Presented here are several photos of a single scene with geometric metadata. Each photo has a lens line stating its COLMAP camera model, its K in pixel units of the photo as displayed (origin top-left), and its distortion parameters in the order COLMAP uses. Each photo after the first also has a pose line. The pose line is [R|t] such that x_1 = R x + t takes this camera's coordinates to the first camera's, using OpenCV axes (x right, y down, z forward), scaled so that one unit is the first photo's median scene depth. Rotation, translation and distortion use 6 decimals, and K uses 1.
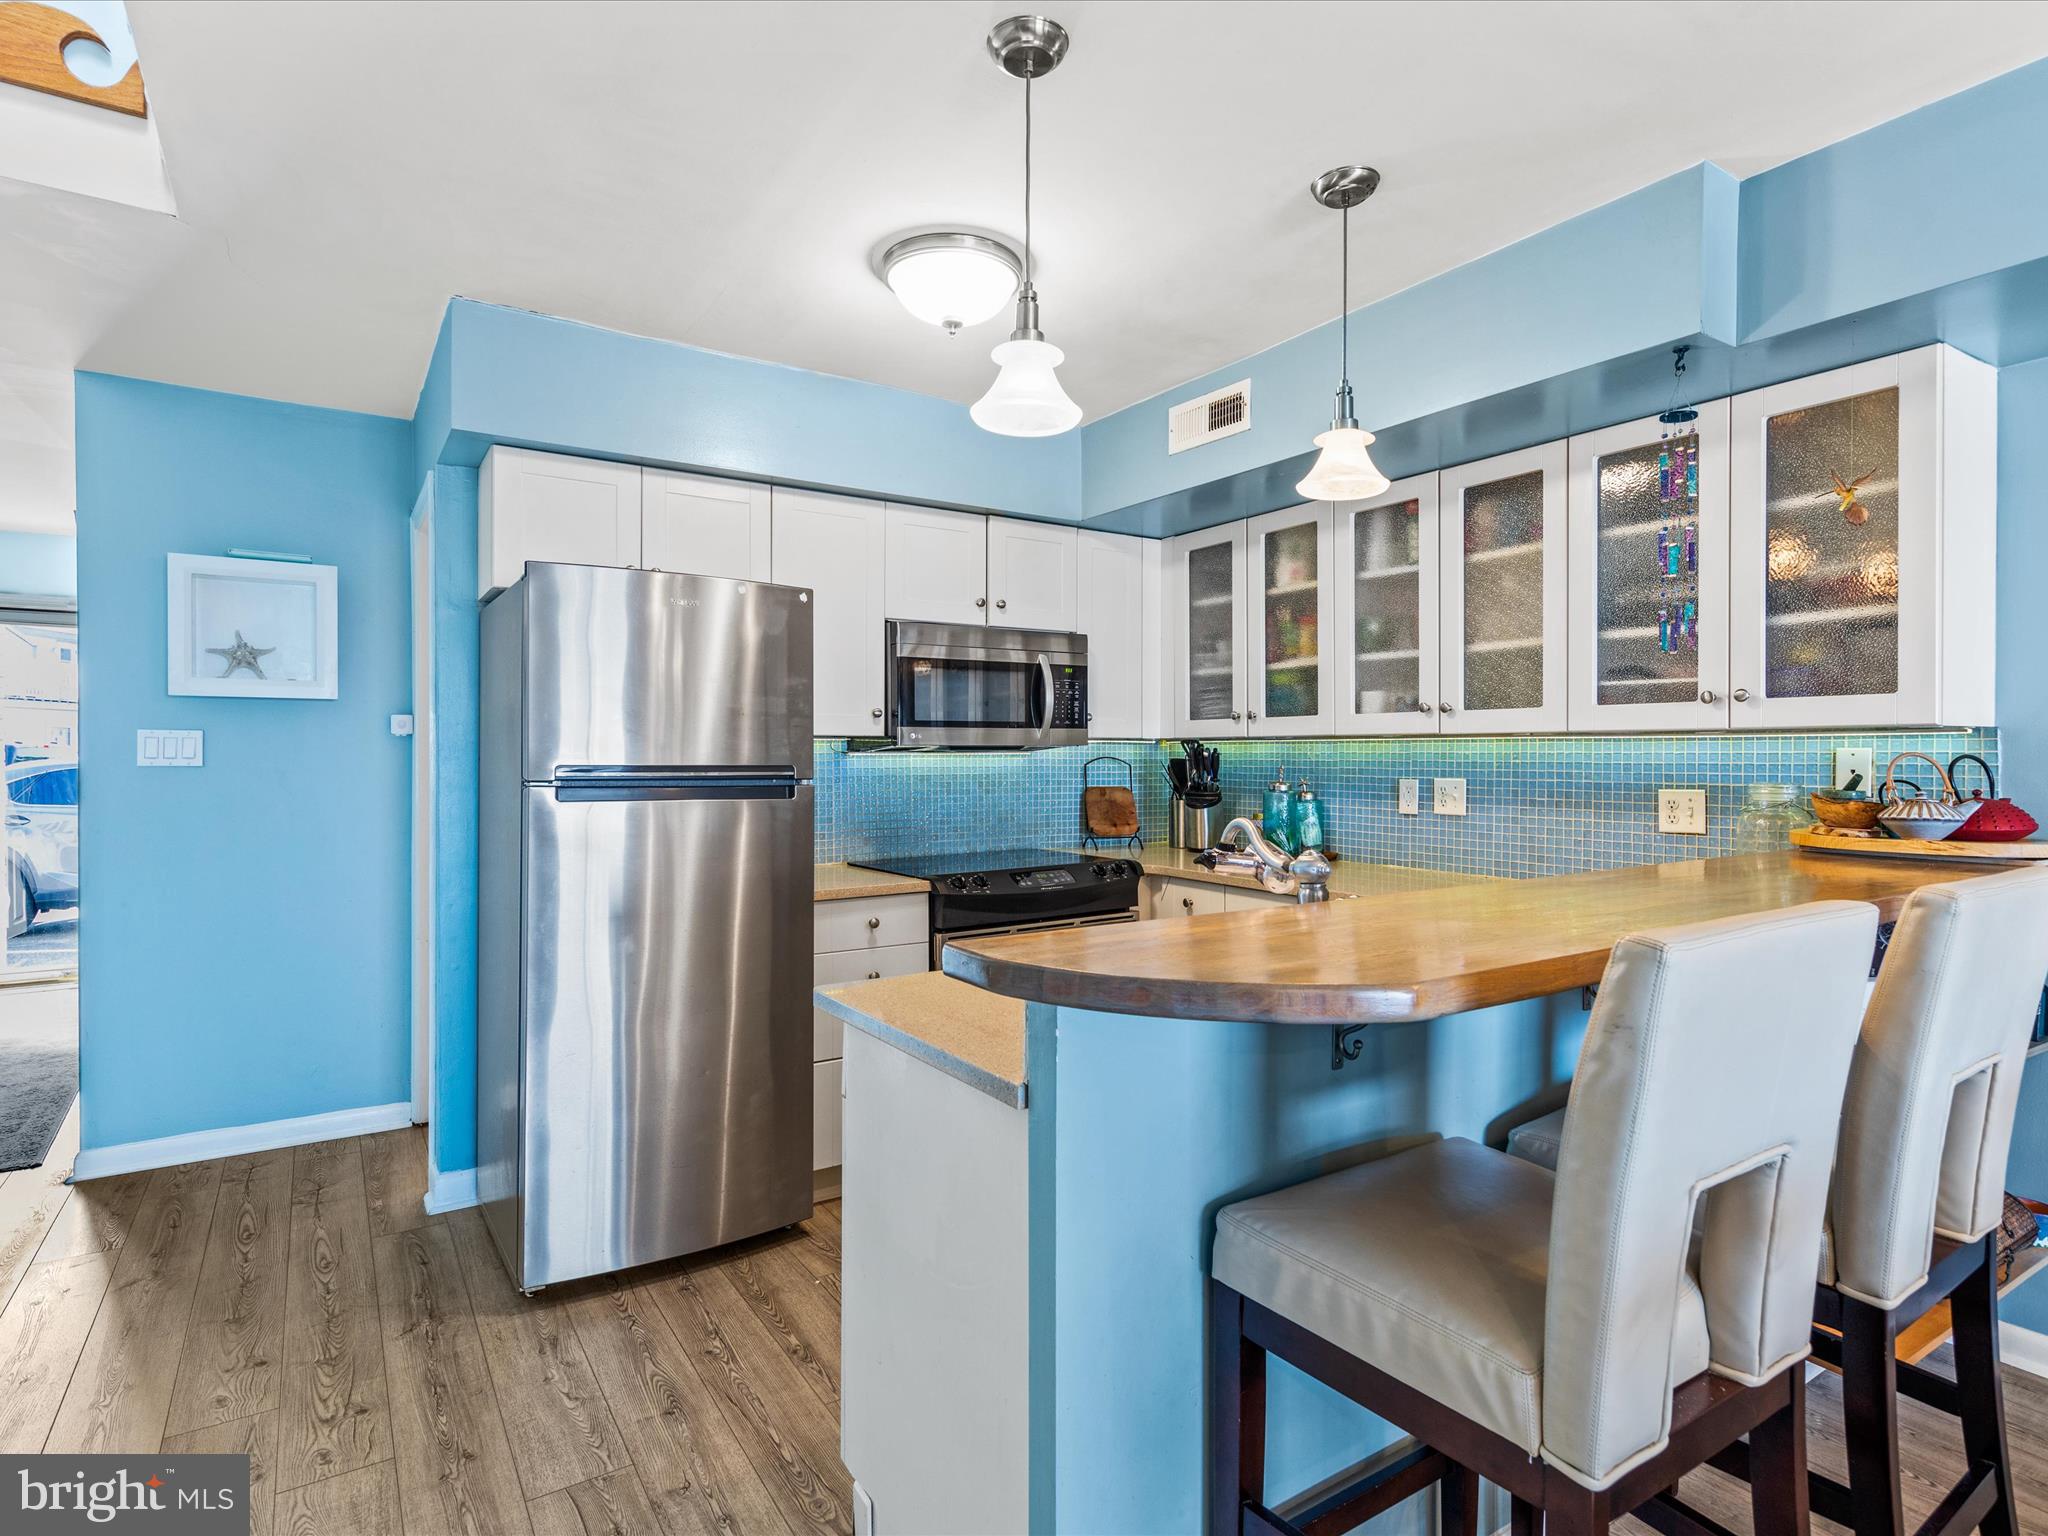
lens RADIAL K [[1069.6, 0, 1013.7], [0, 1069.6, 759.9], [0, 0, 1]] dist [0.001618, 0.000031]
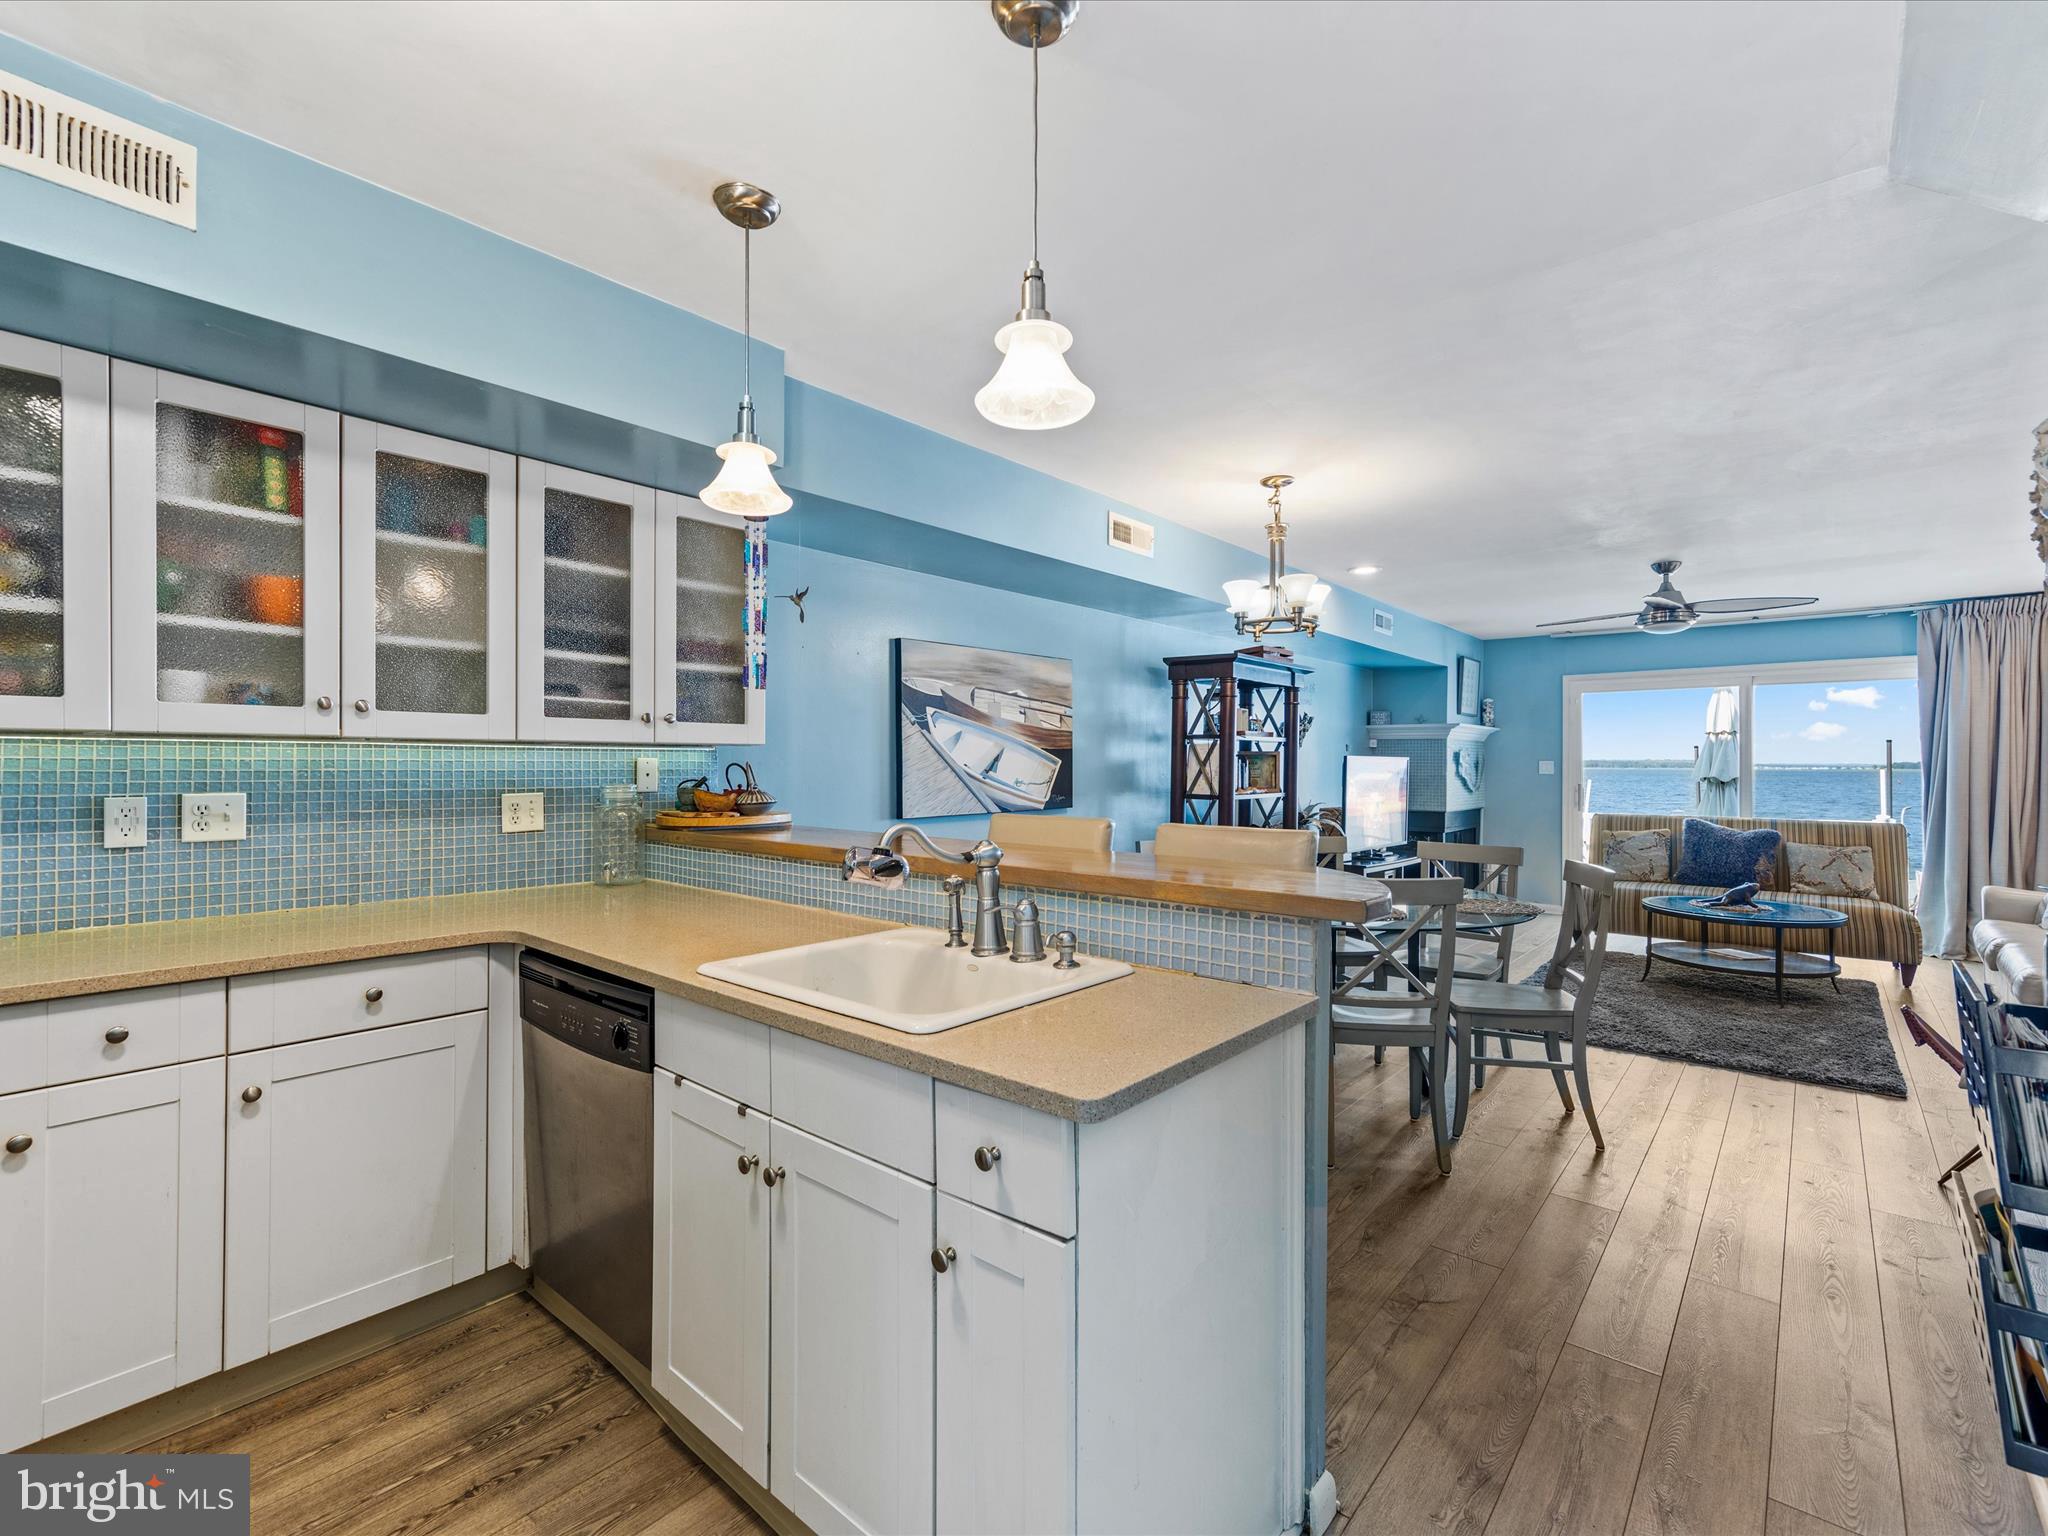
lens RADIAL K [[908.7, 0, 1043.6], [0, 908.7, 766.1], [0, 0, 1]] dist [0.010695, -0.001217]
pose [[-0.286470, -0.004418, 0.958079, -0.418335], [0.001394, 0.999986, 0.005028, -0.004609], [-0.958088, 0.002775, -0.286460, 0.678923]]
